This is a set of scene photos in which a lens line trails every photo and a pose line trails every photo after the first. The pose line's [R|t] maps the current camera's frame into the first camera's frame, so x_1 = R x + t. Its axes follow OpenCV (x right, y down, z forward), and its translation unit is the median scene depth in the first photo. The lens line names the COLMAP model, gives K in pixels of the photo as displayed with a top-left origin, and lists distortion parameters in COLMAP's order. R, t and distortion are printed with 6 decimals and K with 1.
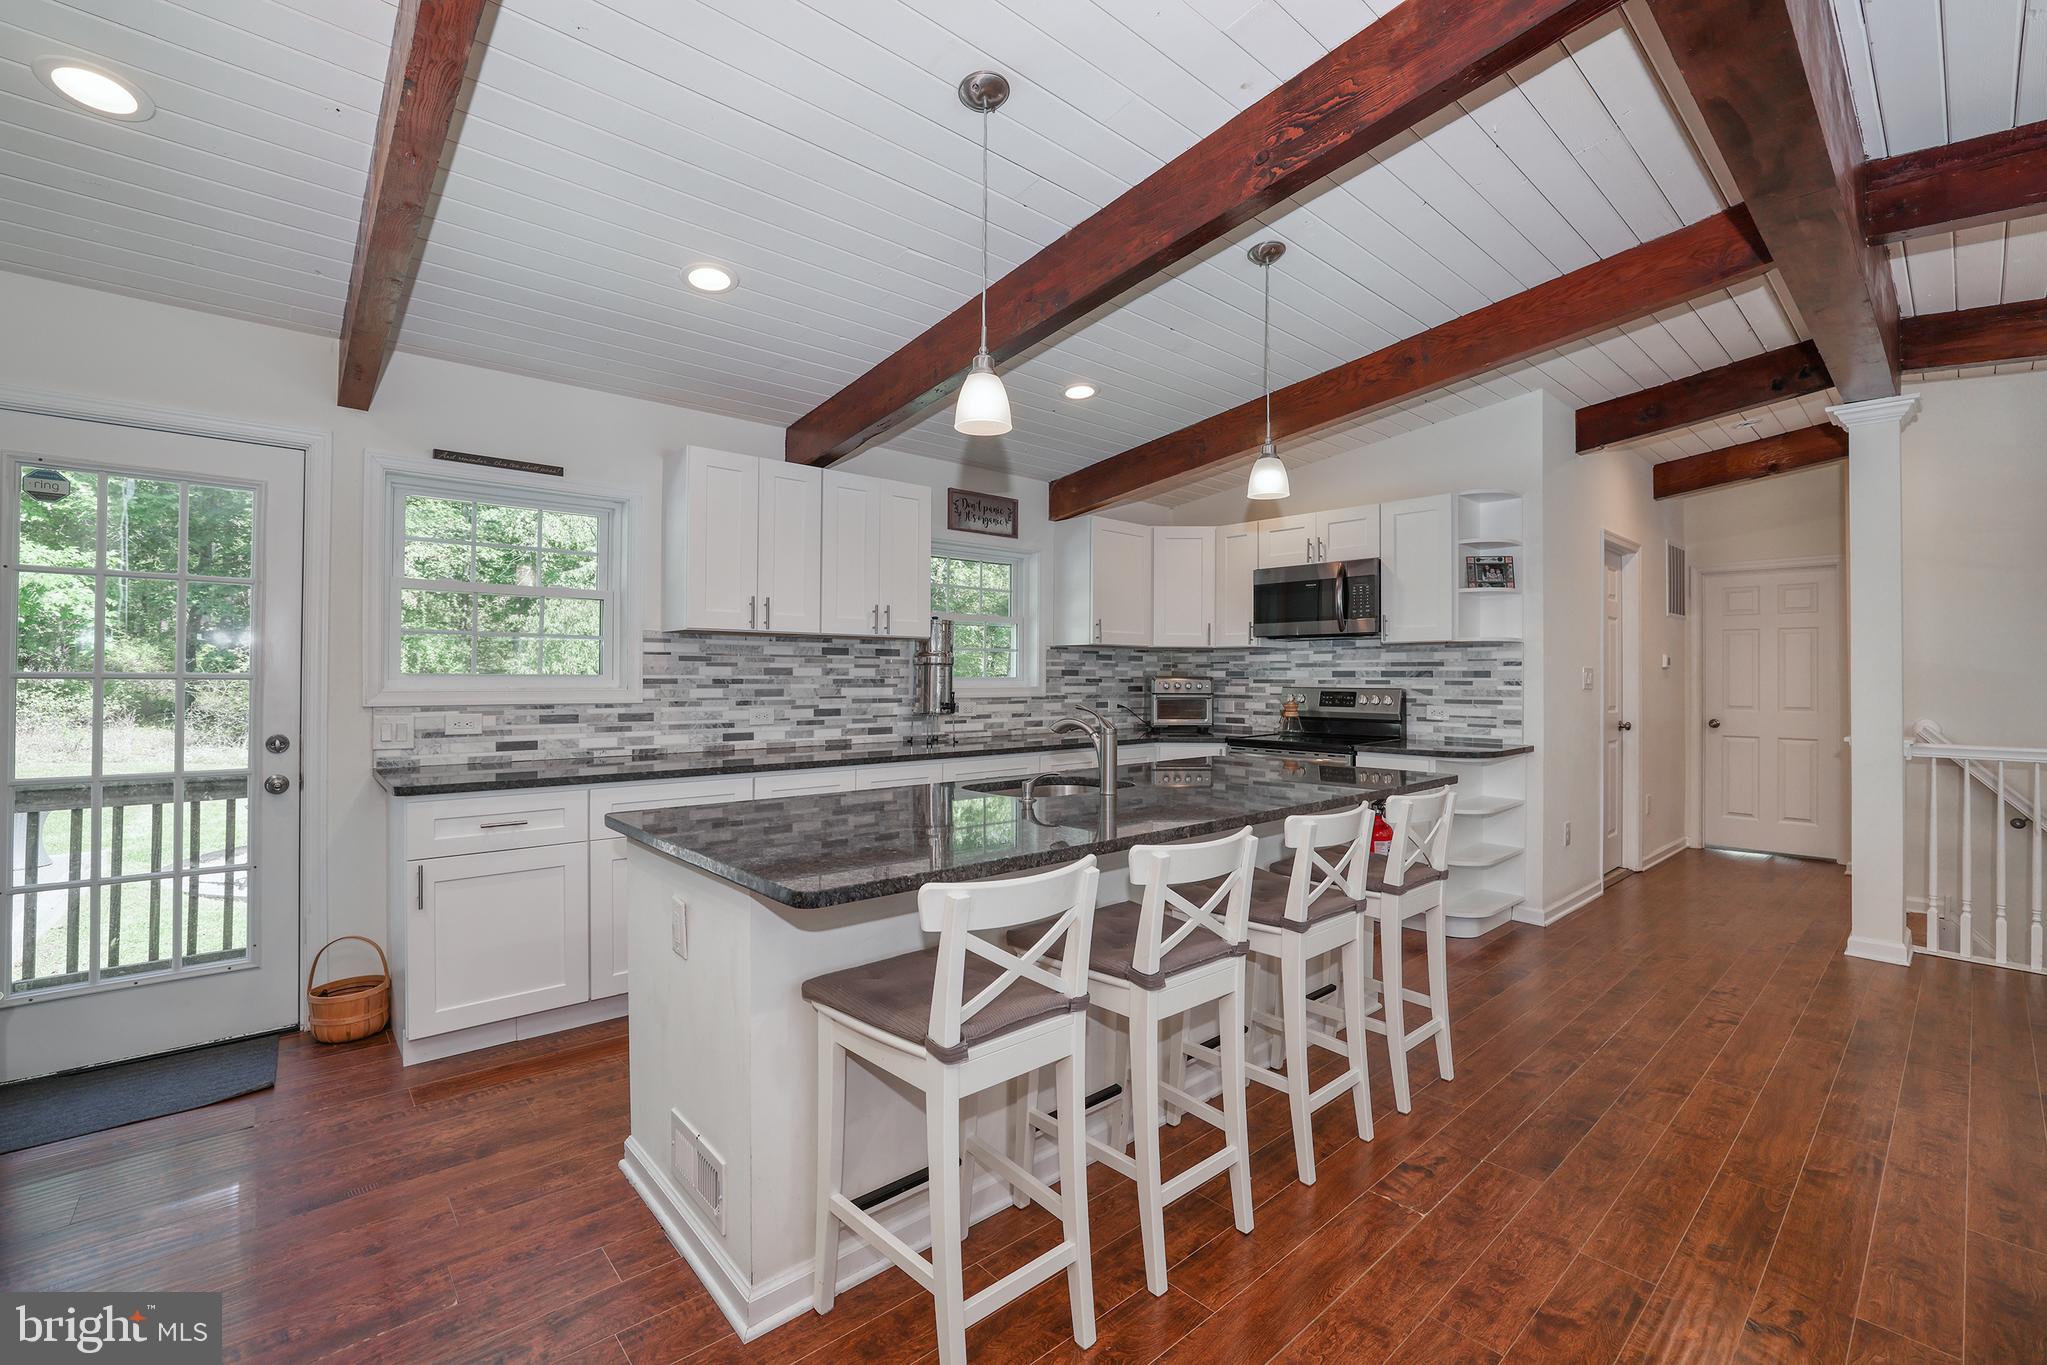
lens RADIAL K [[877.5, 0, 1029.6], [0, 877.5, 675.0], [0, 0, 1]] dist [-0.054496, 0.019224]
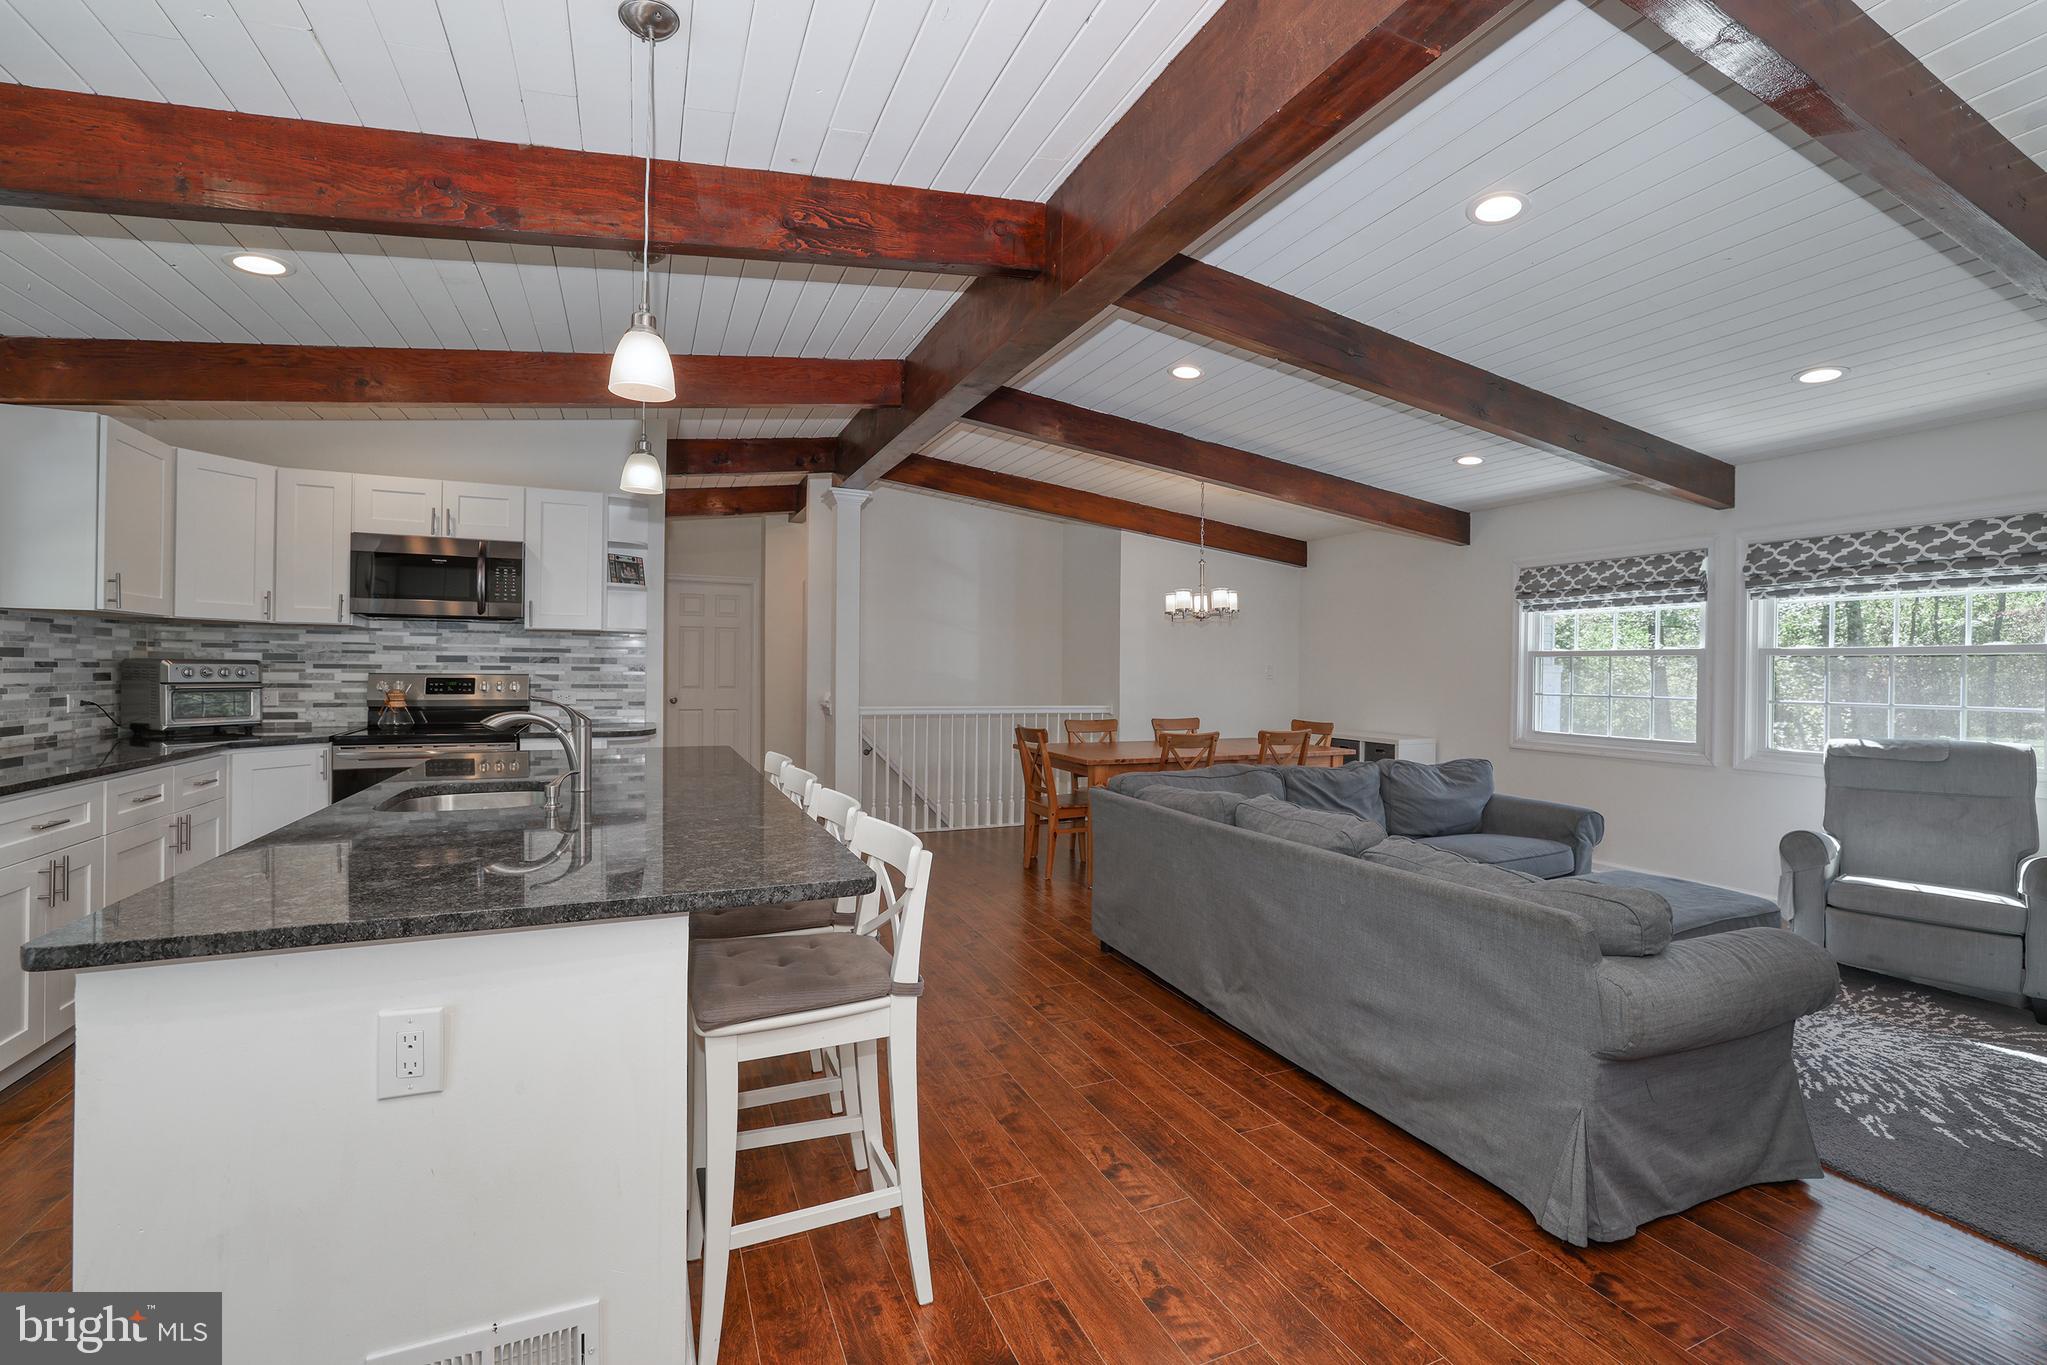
lens RADIAL K [[877.5, 0, 1029.6], [0, 877.5, 675.0], [0, 0, 1]] dist [-0.054496, 0.019224]
pose [[0.302167, -0.007082, 0.953229, -0.372955], [-0.011574, 0.999871, 0.011097, -0.001419], [-0.953185, -0.014386, 0.302046, 0.159512]]
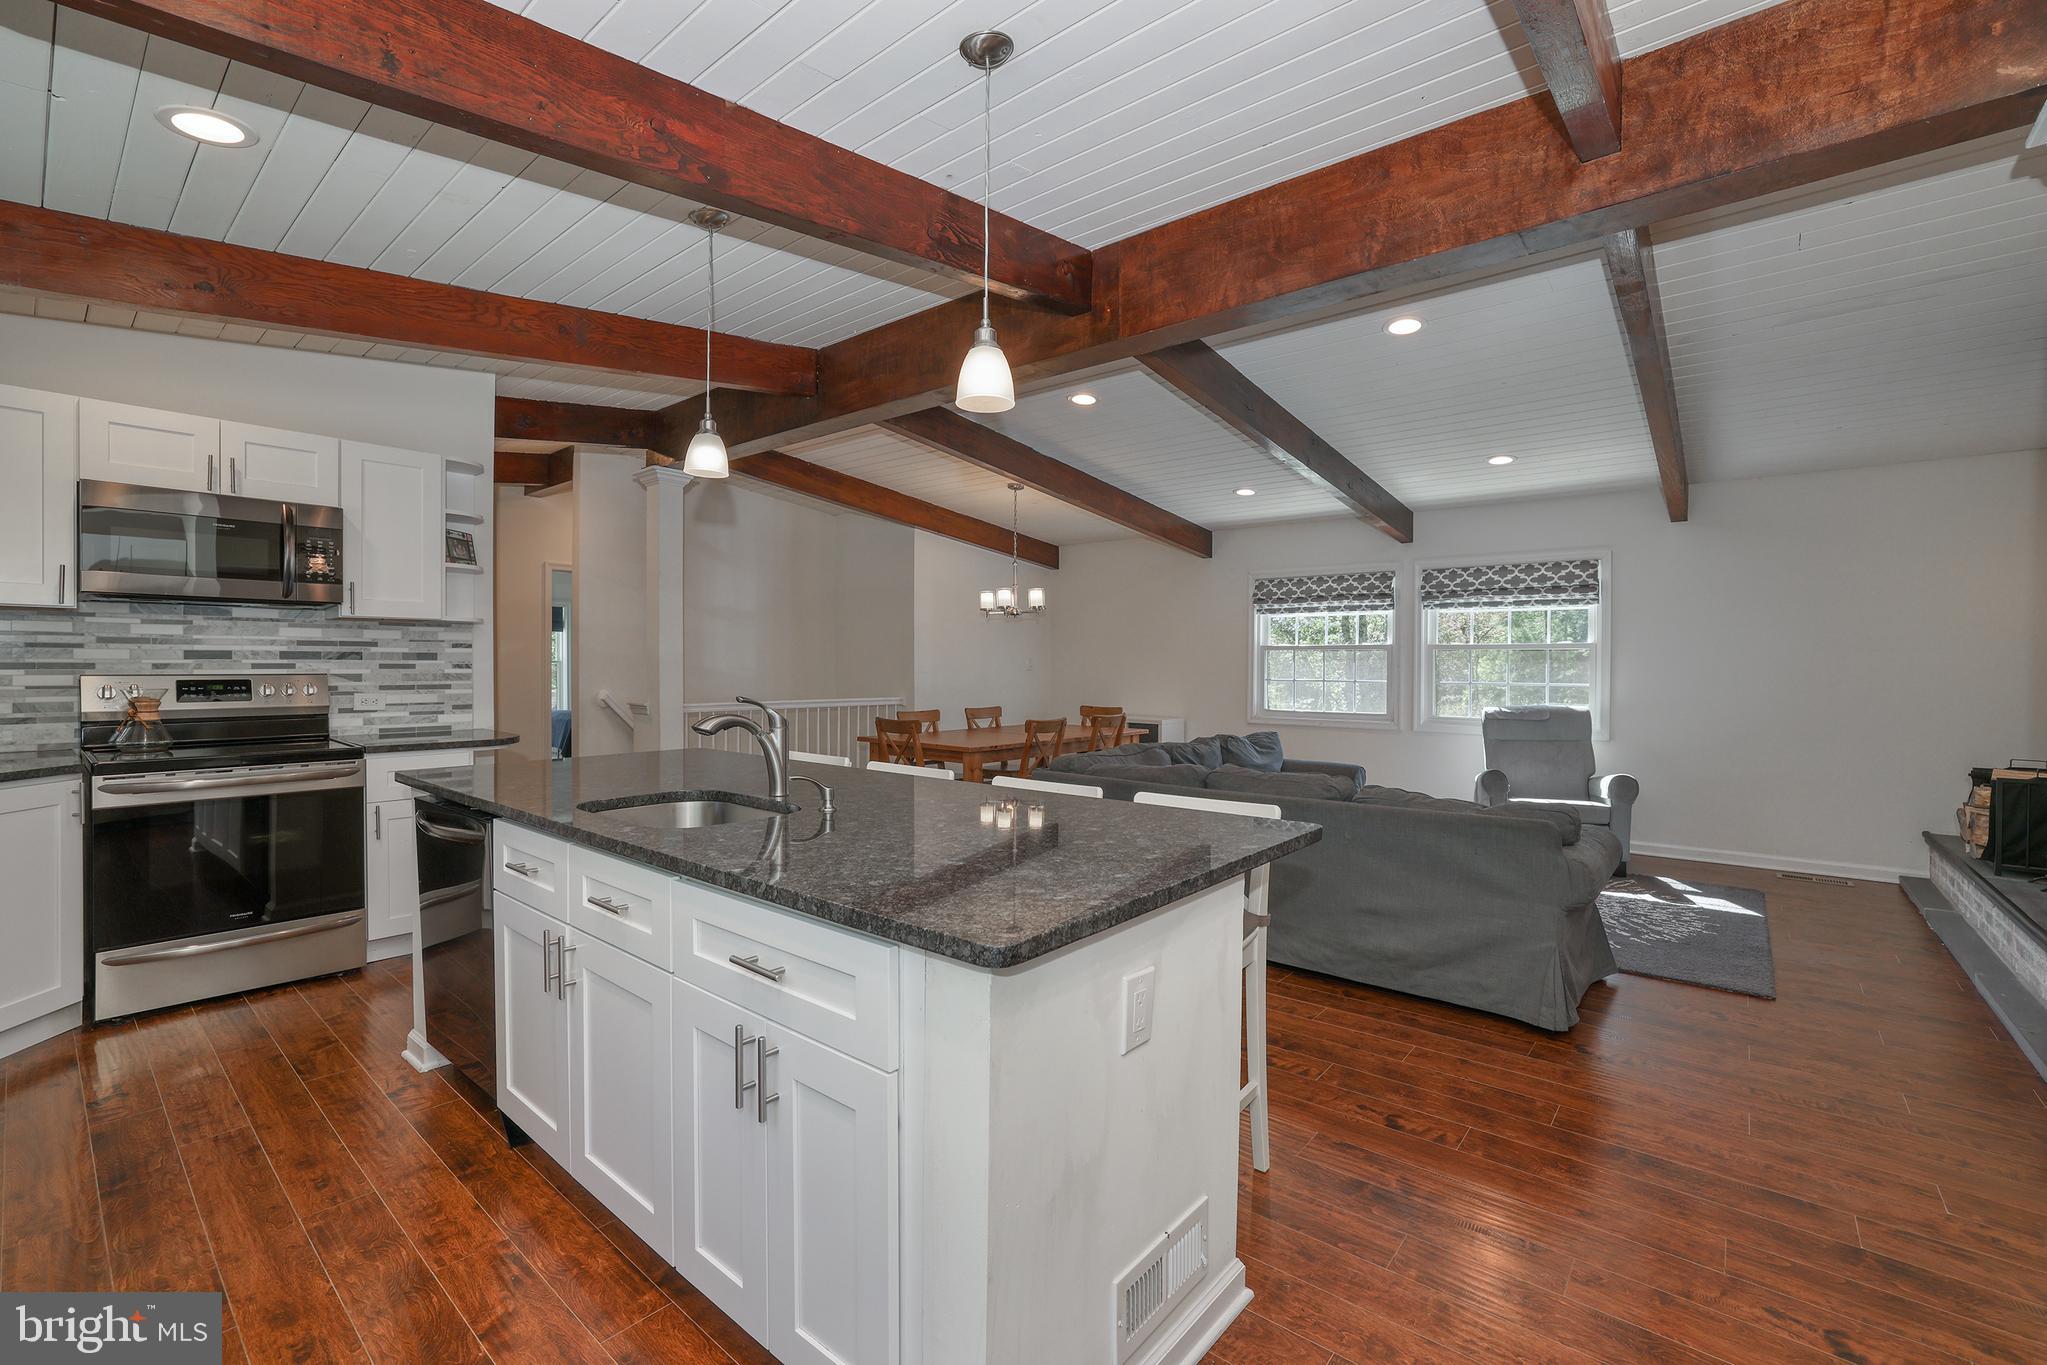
lens RADIAL K [[877.5, 0, 1029.6], [0, 877.5, 675.0], [0, 0, 1]] dist [-0.054496, 0.019224]
pose [[-0.148510, -0.018502, 0.988738, -0.475590], [-0.007251, 0.999818, 0.017620, -0.001866], [-0.988884, -0.004553, -0.148617, 0.513585]]
